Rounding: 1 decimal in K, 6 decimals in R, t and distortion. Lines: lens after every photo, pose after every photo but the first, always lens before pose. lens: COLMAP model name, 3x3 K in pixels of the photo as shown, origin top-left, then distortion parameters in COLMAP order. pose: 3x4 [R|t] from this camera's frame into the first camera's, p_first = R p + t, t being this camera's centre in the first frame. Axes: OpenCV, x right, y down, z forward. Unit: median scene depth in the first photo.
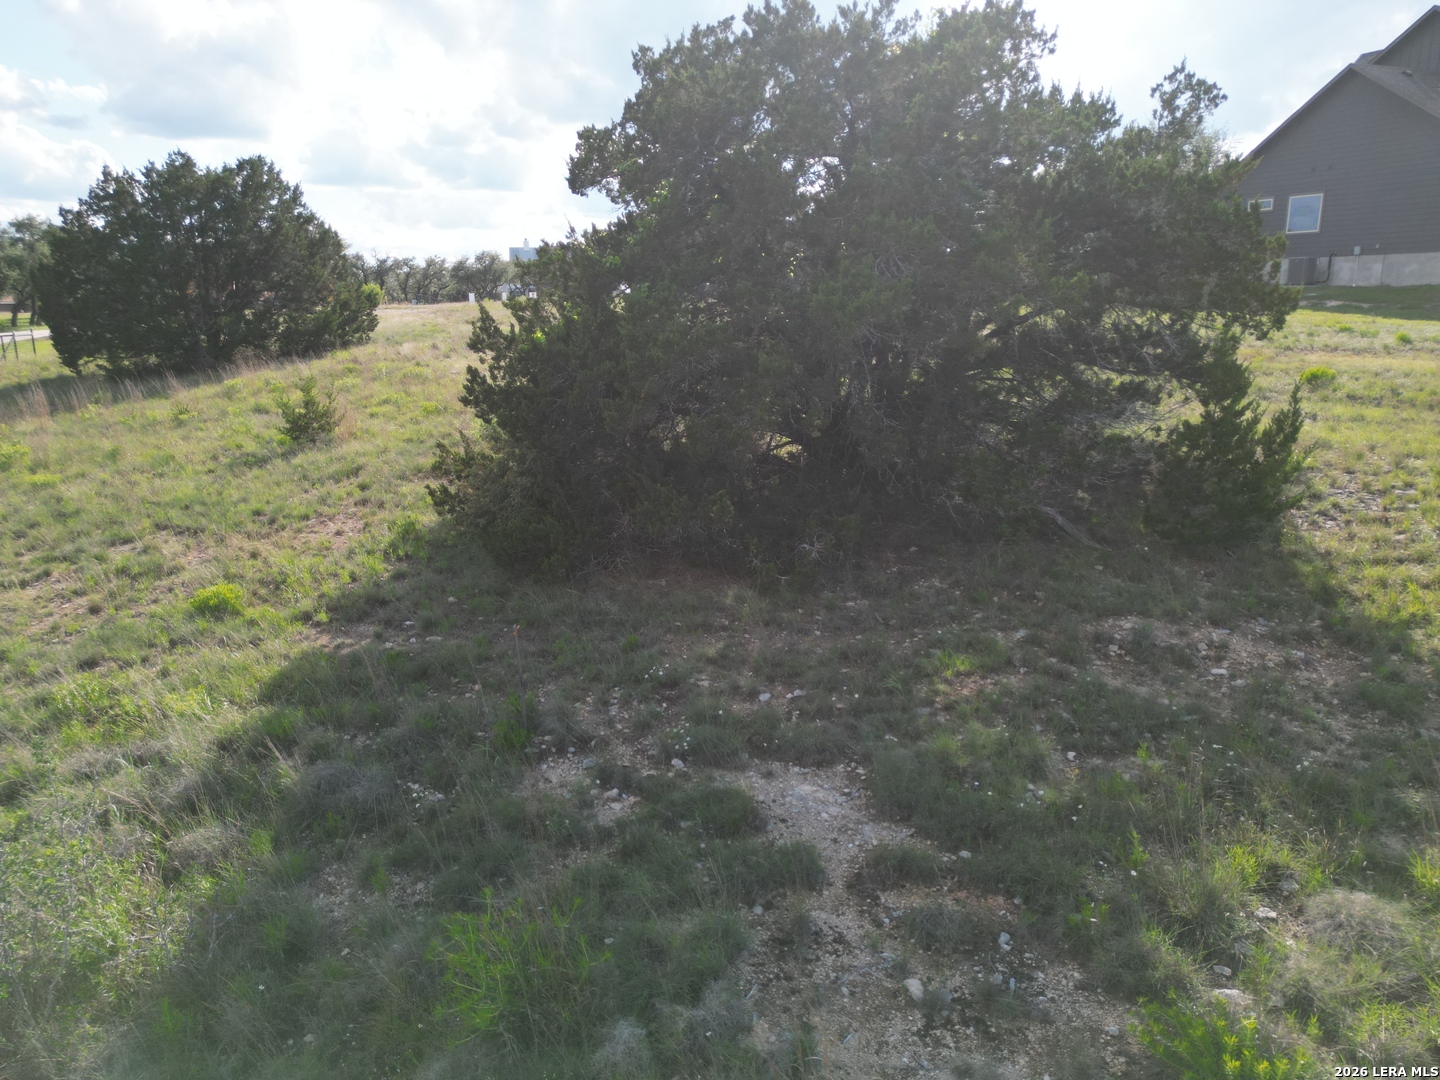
lens RADIAL K [[999.8, 0, 720.0], [0, 999.8, 540.0], [0, 0, 1]] dist [0.058603, -0.065486]
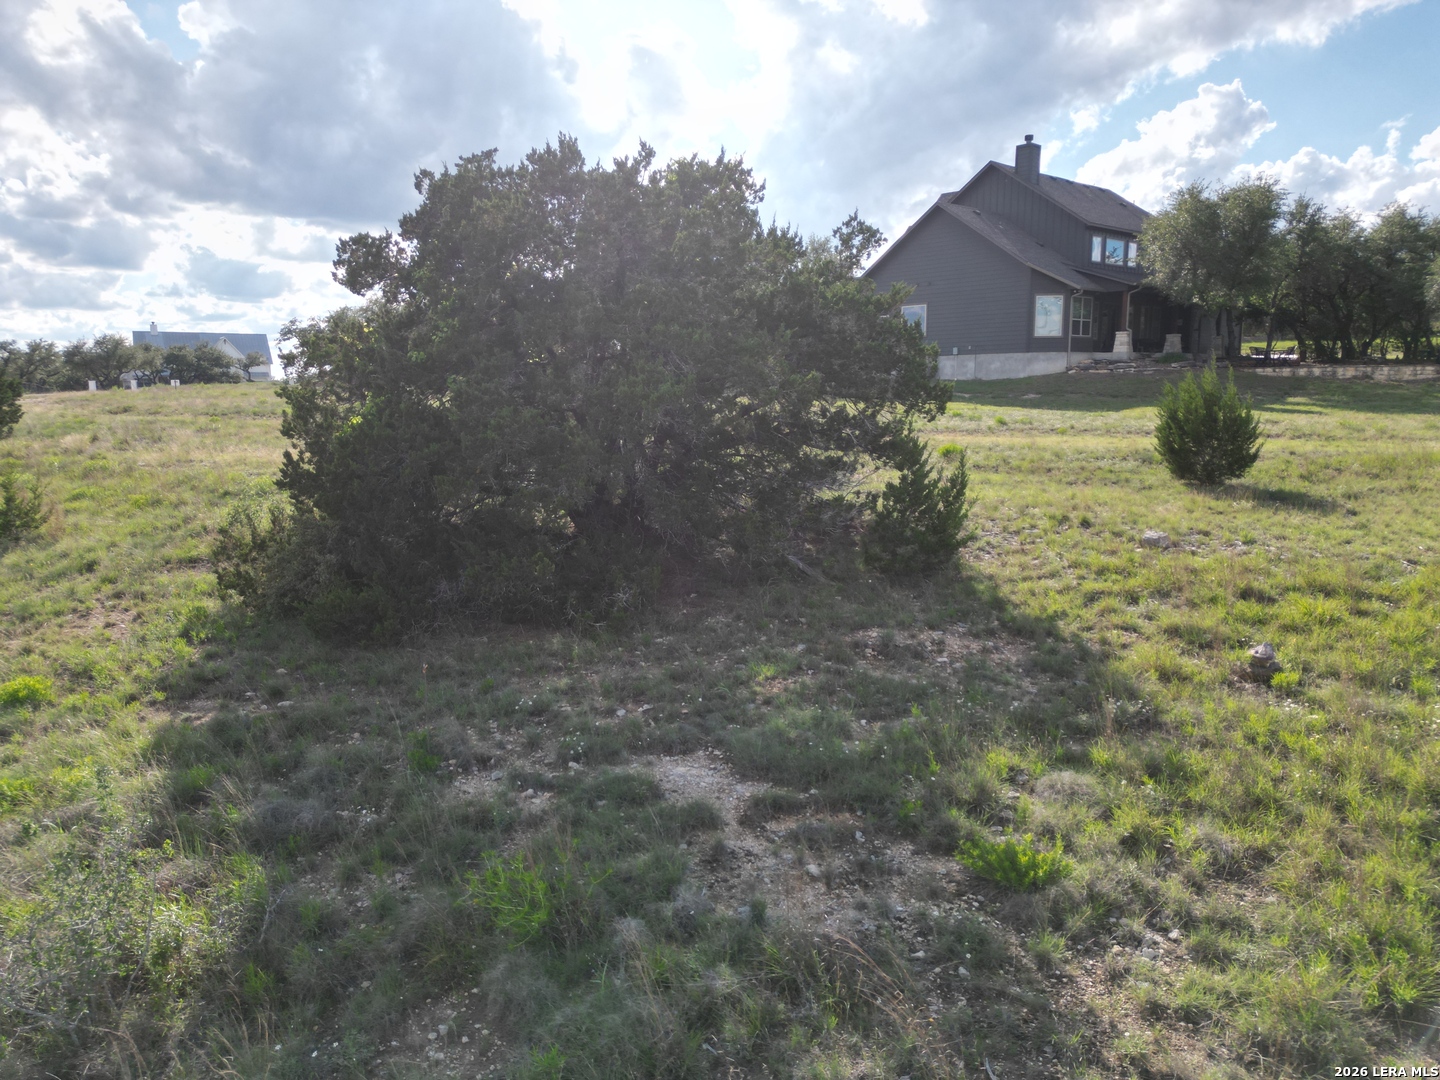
lens RADIAL K [[999.8, 0, 720.0], [0, 999.8, 540.0], [0, 0, 1]] dist [0.058603, -0.065486]
pose [[0.946669, -0.047790, 0.318643, -0.177380], [0.074737, 0.994537, -0.072877, 0.037572], [-0.313419, 0.092805, 0.945069, -0.166647]]
